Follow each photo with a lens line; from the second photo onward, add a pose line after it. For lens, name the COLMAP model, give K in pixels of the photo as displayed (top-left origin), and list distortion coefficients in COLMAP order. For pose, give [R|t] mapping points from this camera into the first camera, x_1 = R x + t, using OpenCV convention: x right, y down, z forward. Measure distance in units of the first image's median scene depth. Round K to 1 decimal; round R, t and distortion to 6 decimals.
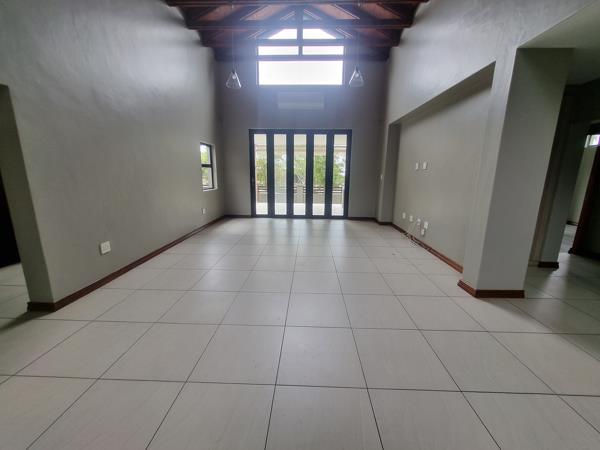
lens RADIAL K [[235.5, 0, 302.2], [0, 235.5, 219.7], [0, 0, 1]] dist [0.000779, -0.000260]
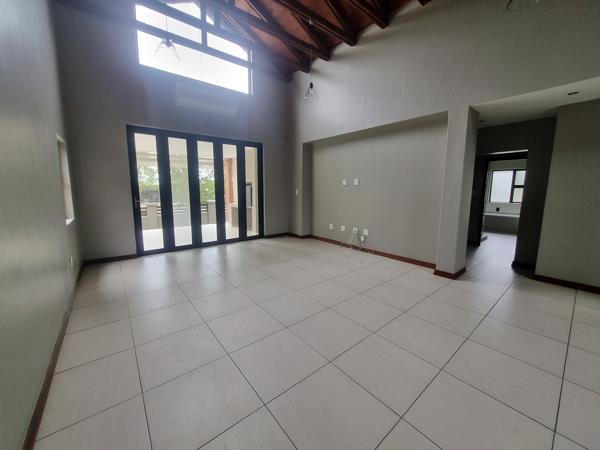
lens RADIAL K [[235.5, 0, 302.2], [0, 235.5, 219.7], [0, 0, 1]] dist [0.000779, -0.000260]
pose [[0.751699, -0.097701, 0.652230, -0.322199], [0.136076, 0.990662, -0.008432, -0.050041], [-0.645316, 0.095091, 0.757974, 0.213216]]
